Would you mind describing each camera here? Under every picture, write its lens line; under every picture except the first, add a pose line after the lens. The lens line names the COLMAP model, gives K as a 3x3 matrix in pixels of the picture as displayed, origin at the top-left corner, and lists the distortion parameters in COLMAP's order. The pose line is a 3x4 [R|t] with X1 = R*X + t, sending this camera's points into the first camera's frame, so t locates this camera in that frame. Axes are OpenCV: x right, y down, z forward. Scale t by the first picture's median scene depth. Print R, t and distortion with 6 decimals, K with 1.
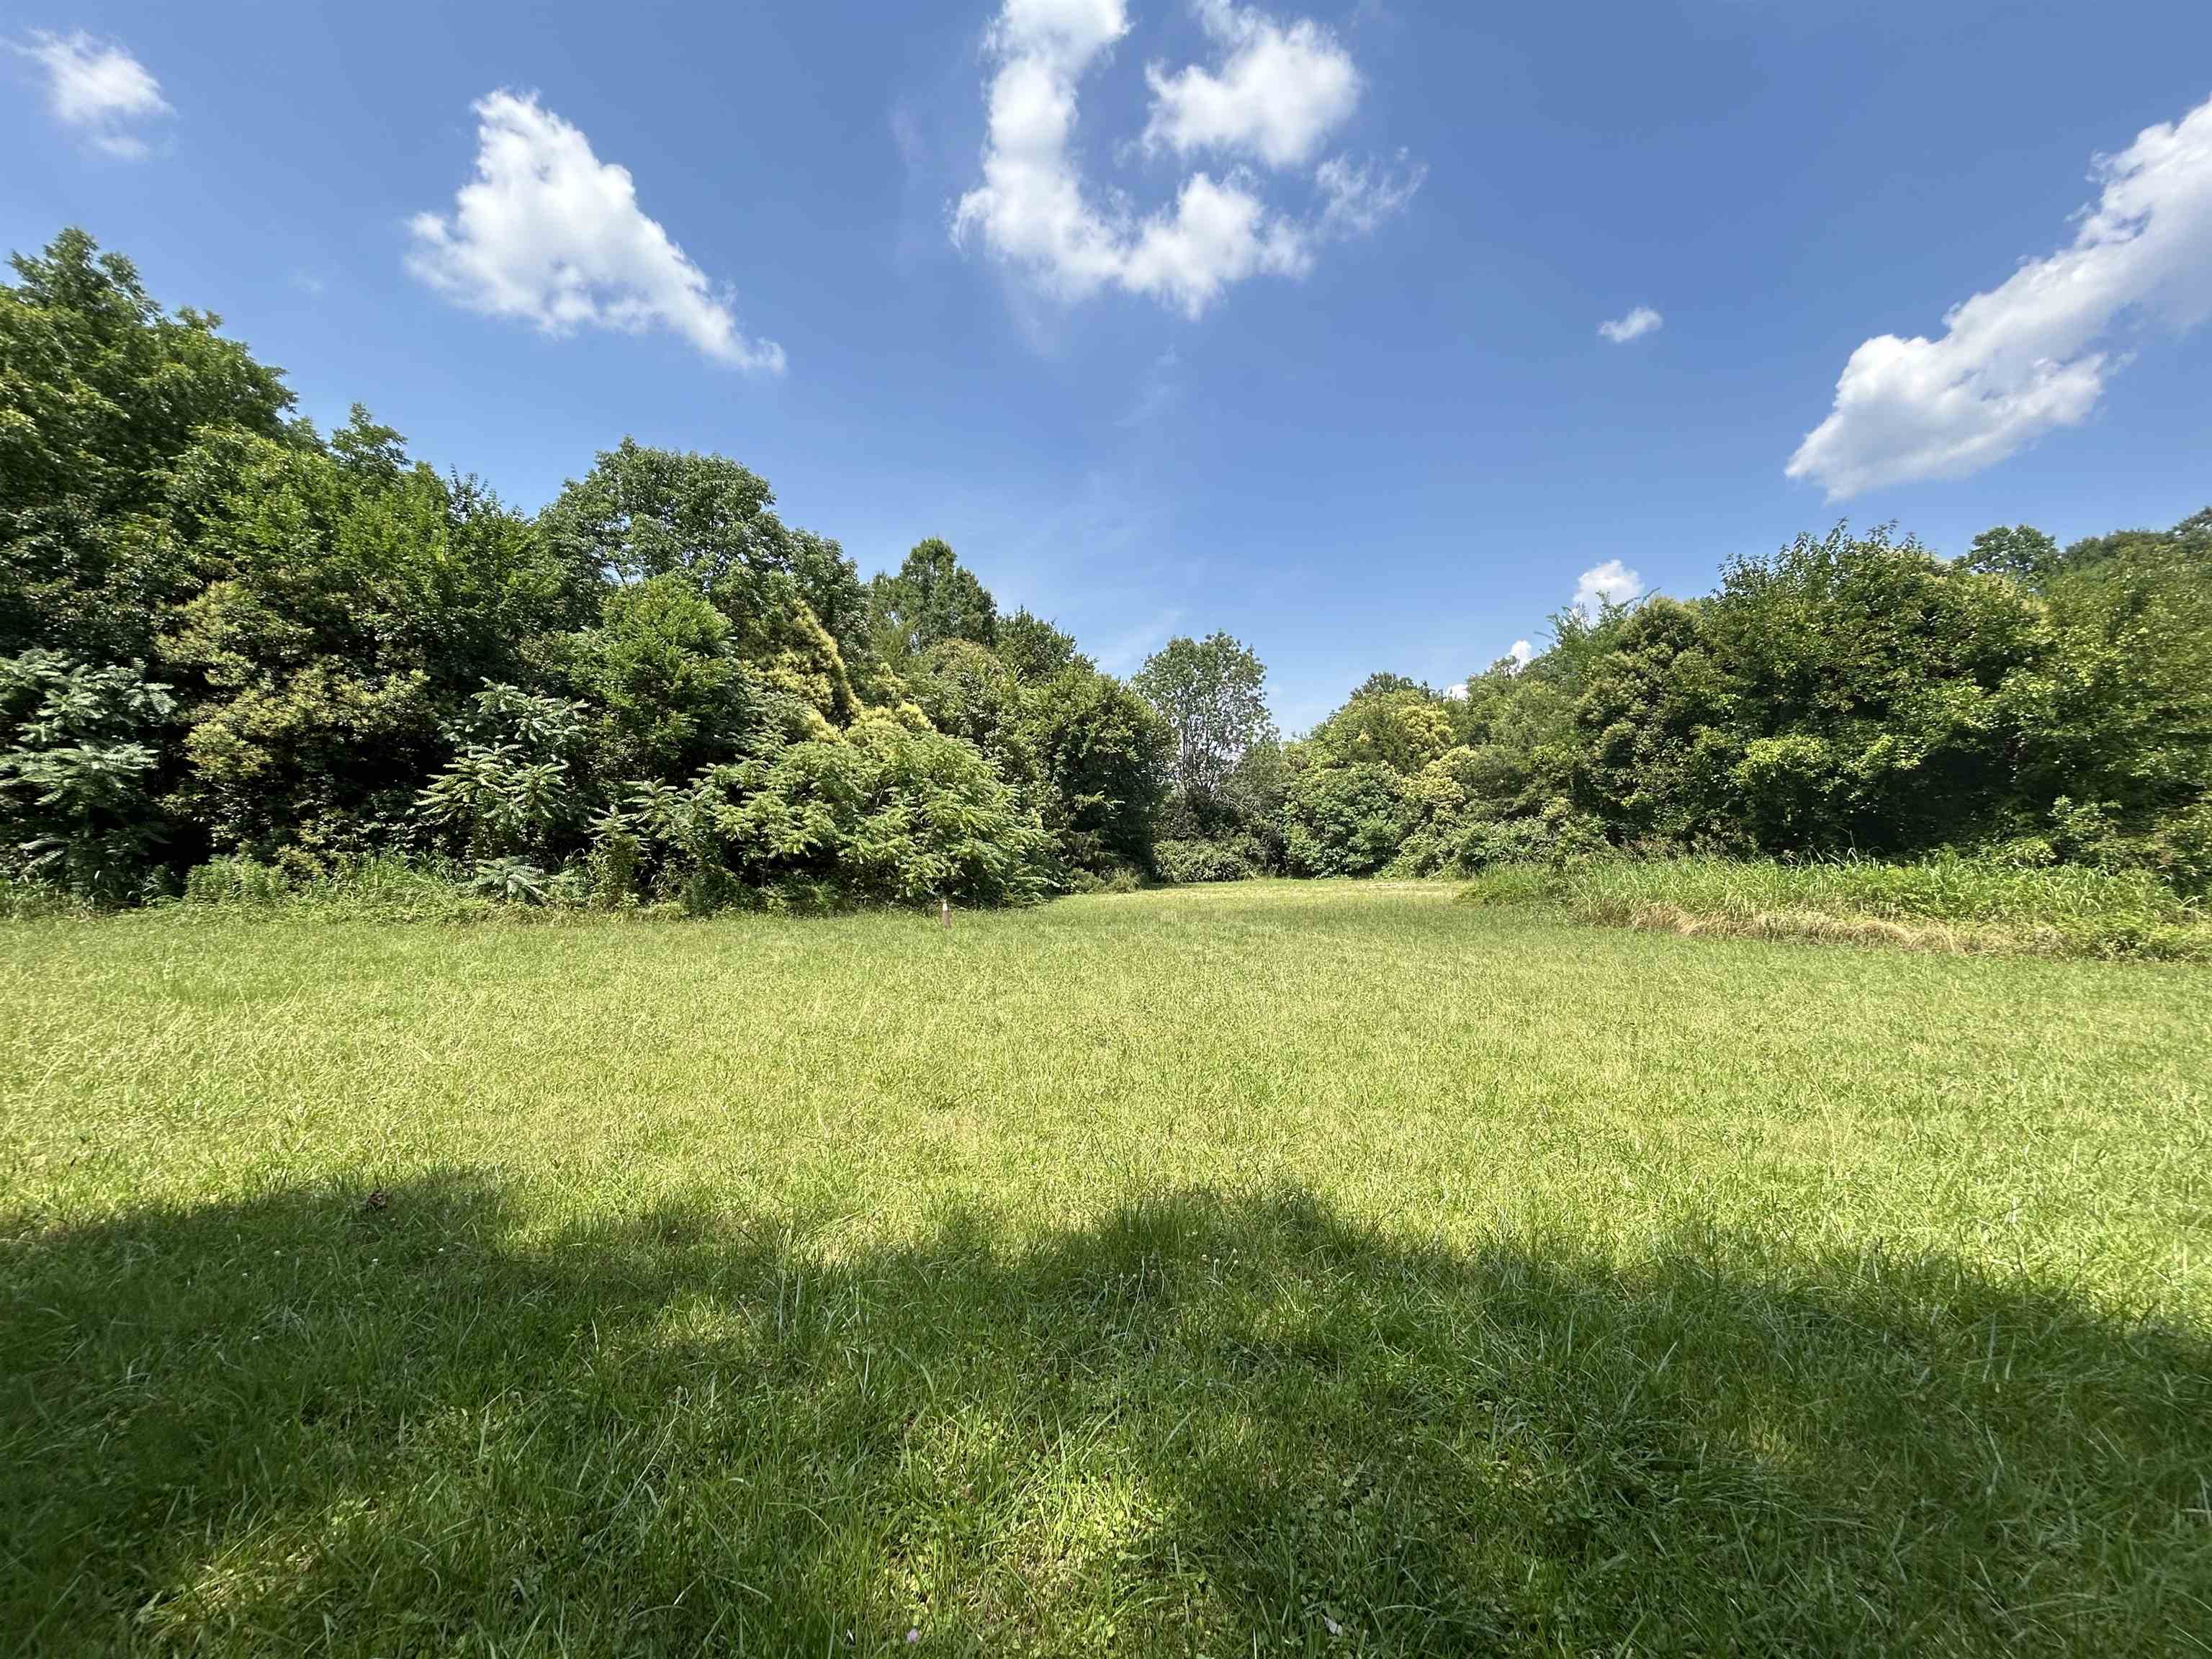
lens RADIAL K [[892.3, 0, 1102.6], [0, 892.3, 829.1], [0, 0, 1]] dist [0.000778, 0.000382]
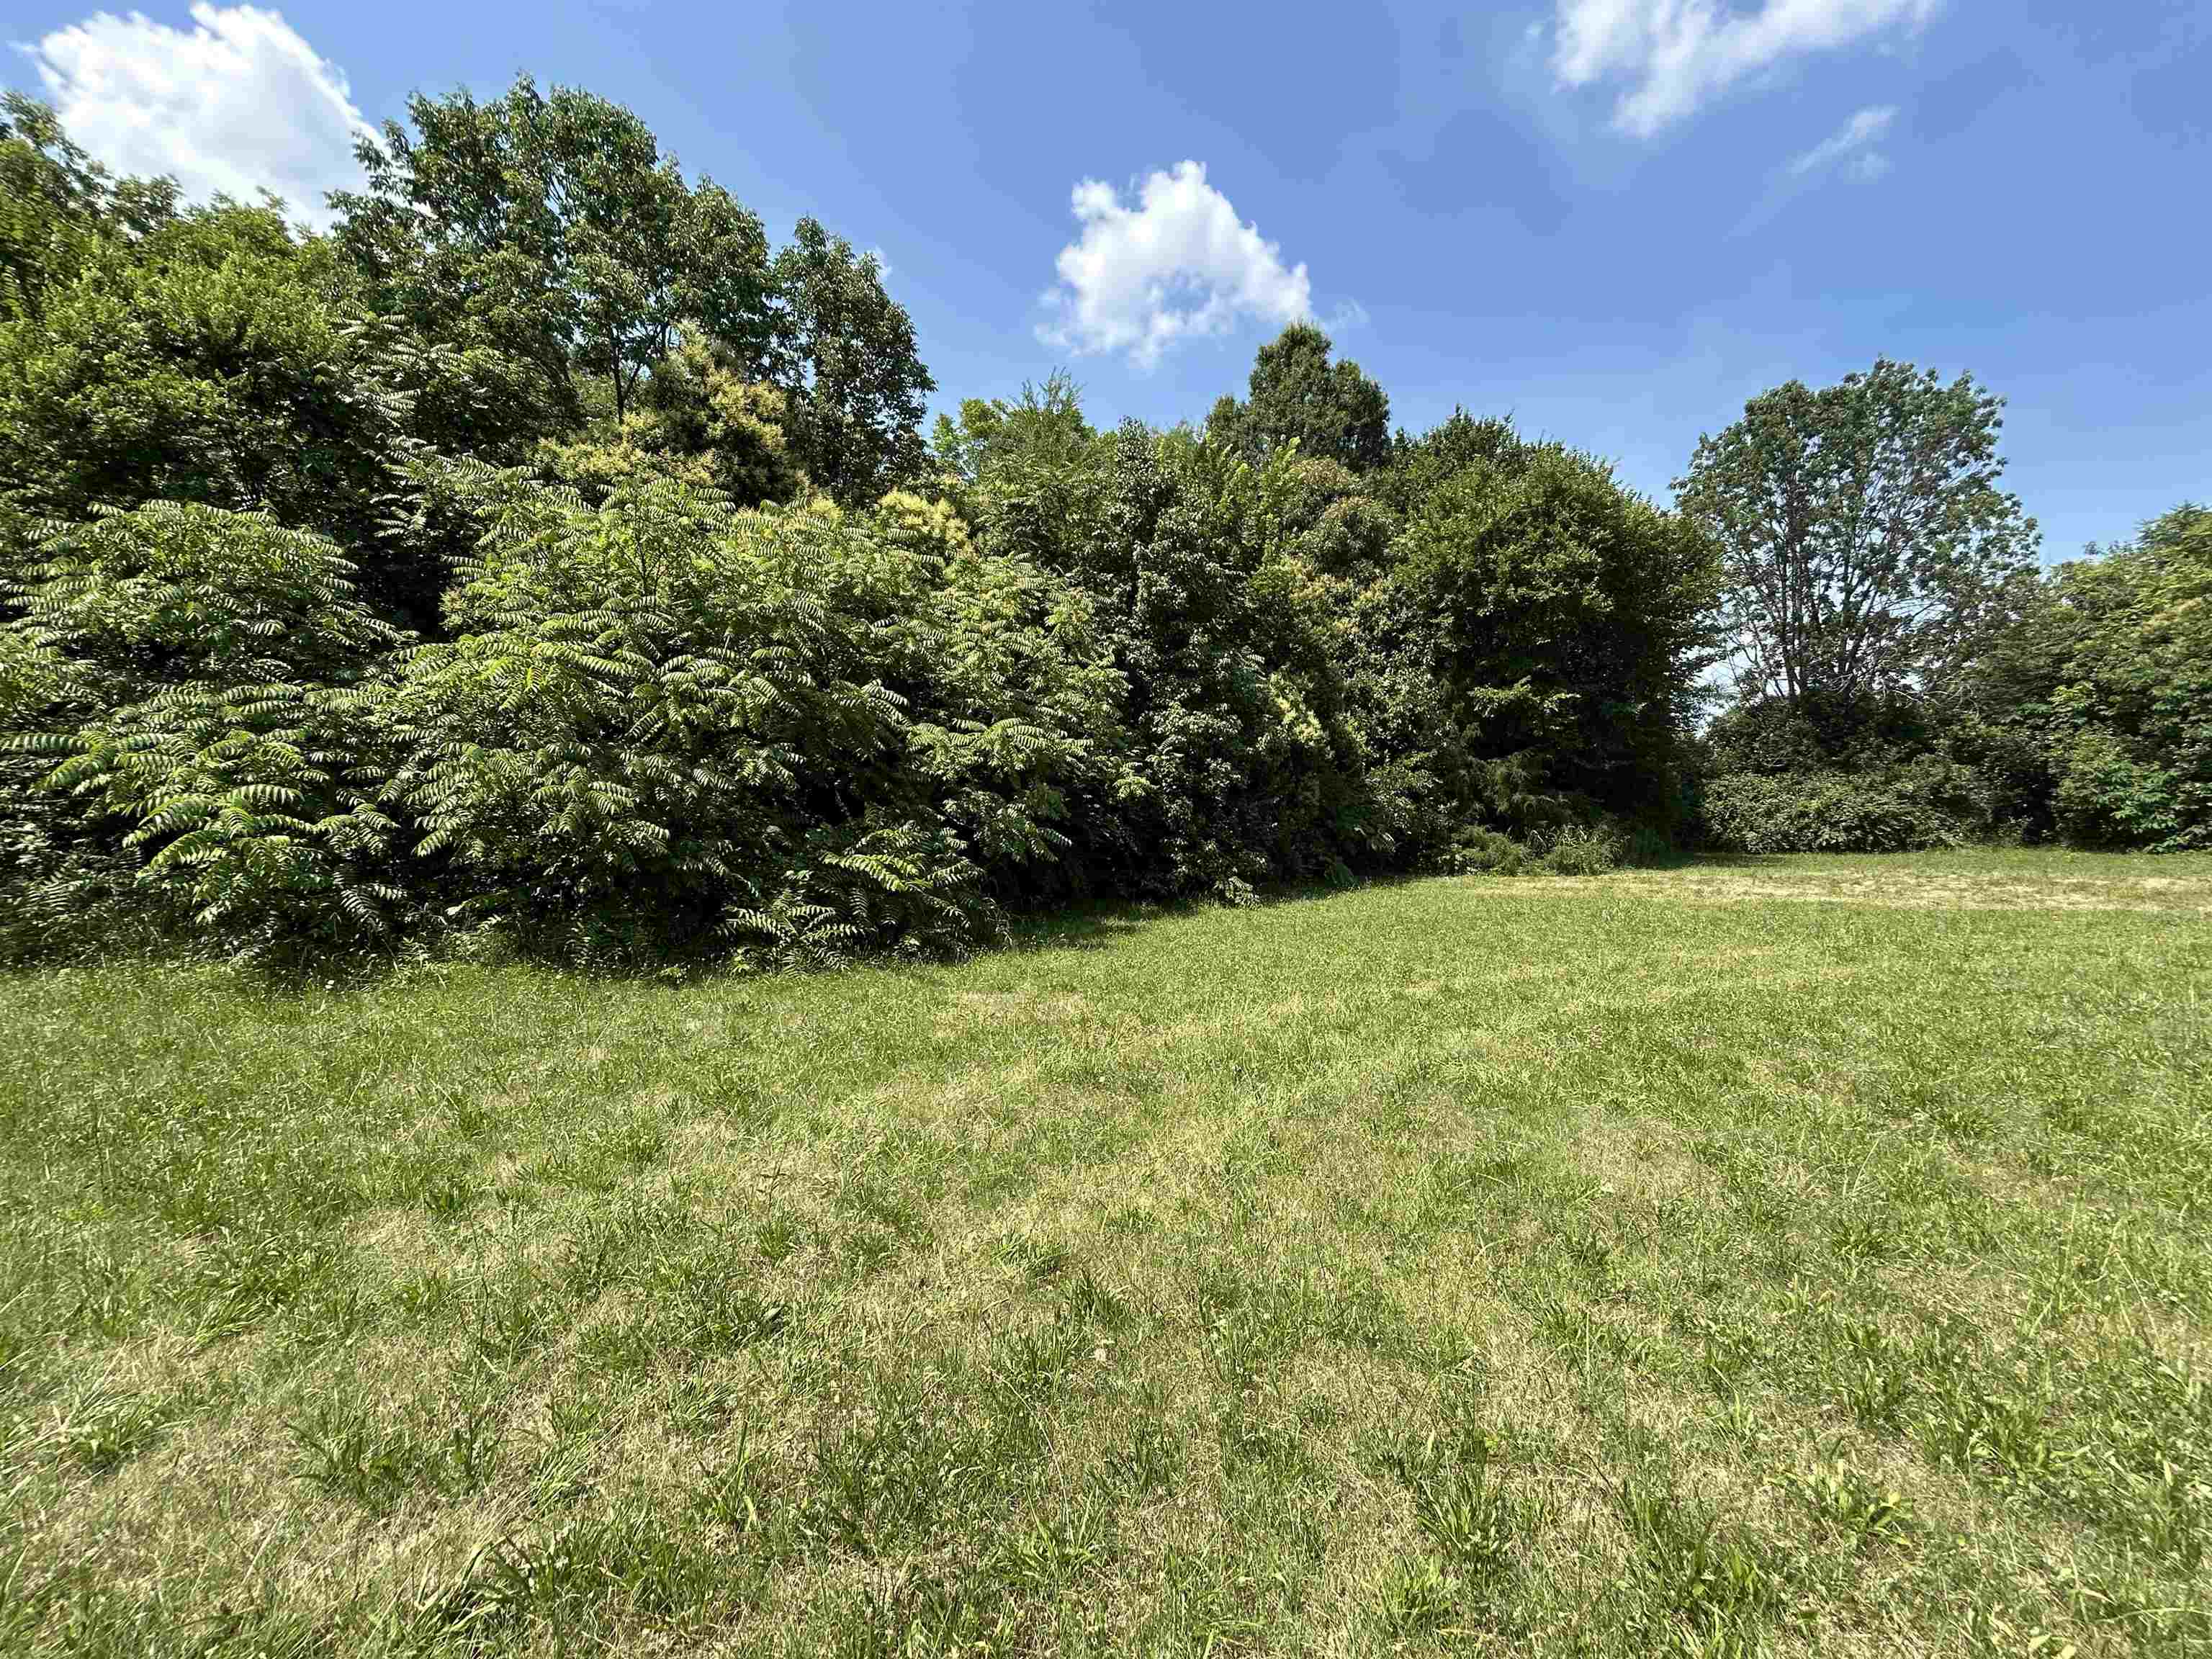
lens RADIAL K [[892.3, 0, 1102.6], [0, 892.3, 829.1], [0, 0, 1]] dist [0.000778, 0.000382]
pose [[0.805675, 0.007992, -0.592304, 0.086805], [0.023241, 0.998713, 0.045089, 0.013338], [0.591901, -0.050093, 0.804452, 0.348615]]
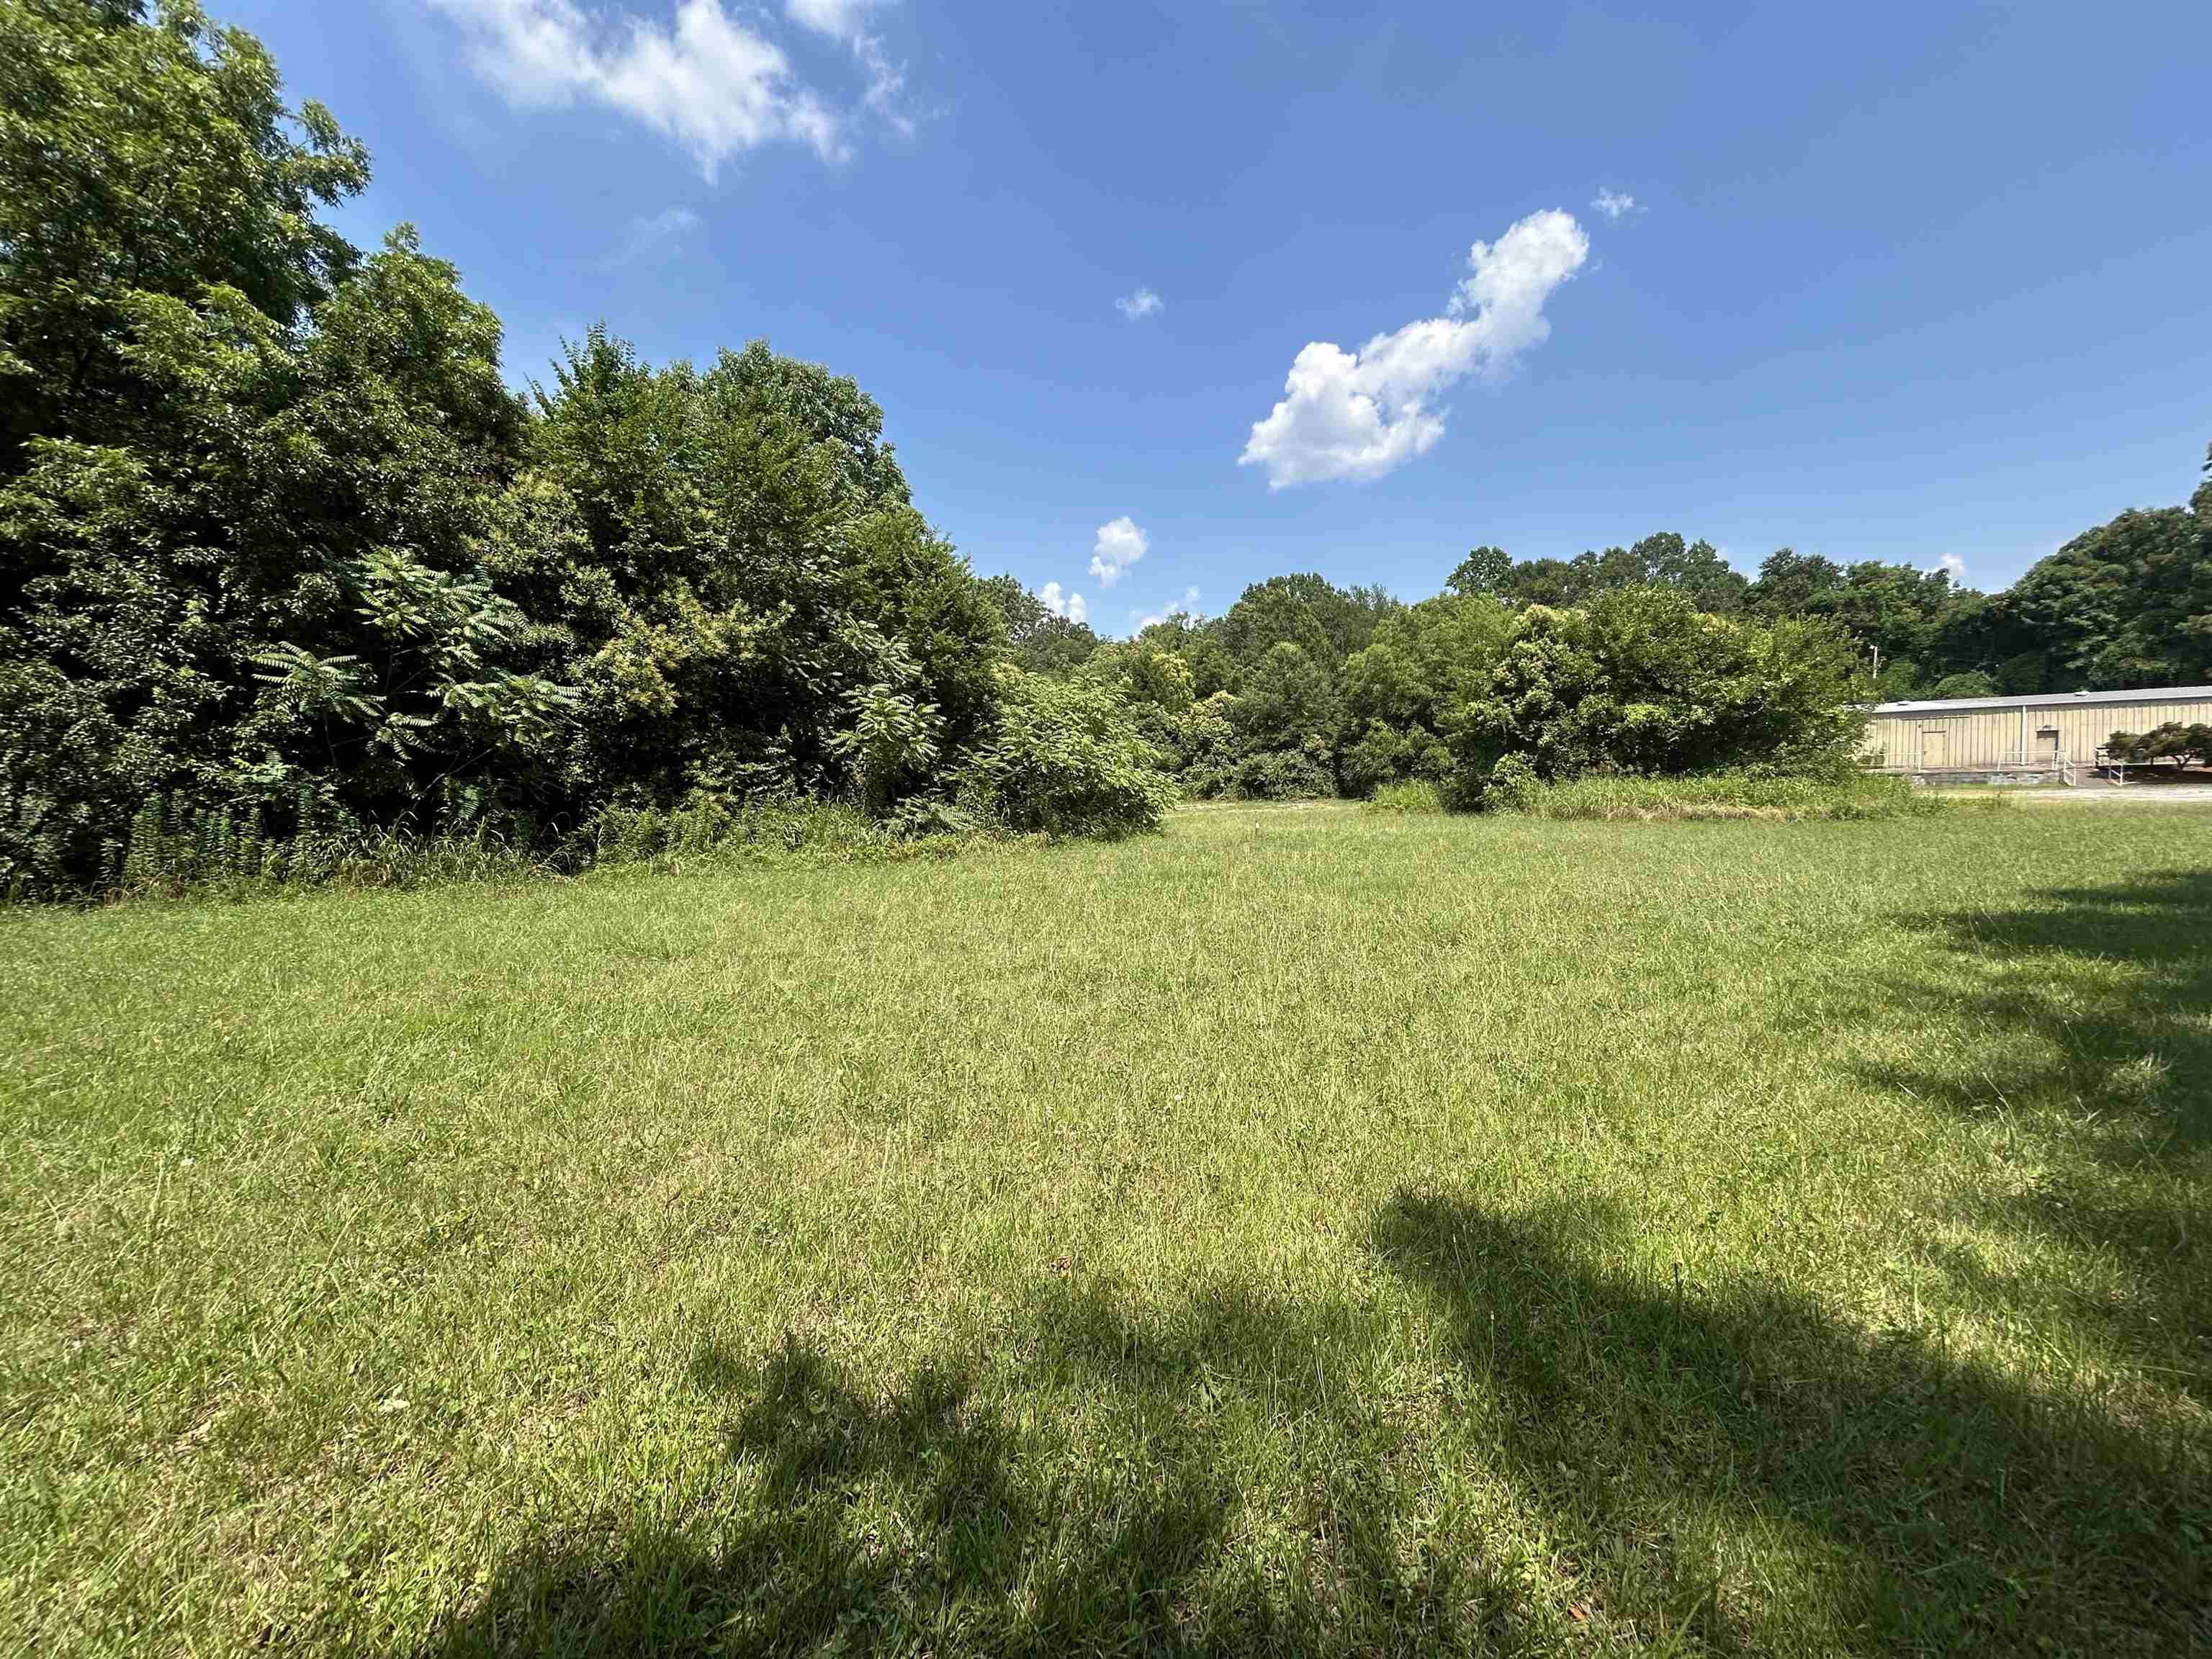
lens RADIAL K [[895.3, 0, 1106.0], [0, 895.3, 829.5], [0, 0, 1]] dist [0.008012, 0.000091]
pose [[0.874934, -0.045305, 0.482118, -0.319787], [0.007385, 0.996746, 0.080263, -0.003591], [-0.484186, -0.066664, 0.872422, -0.001851]]
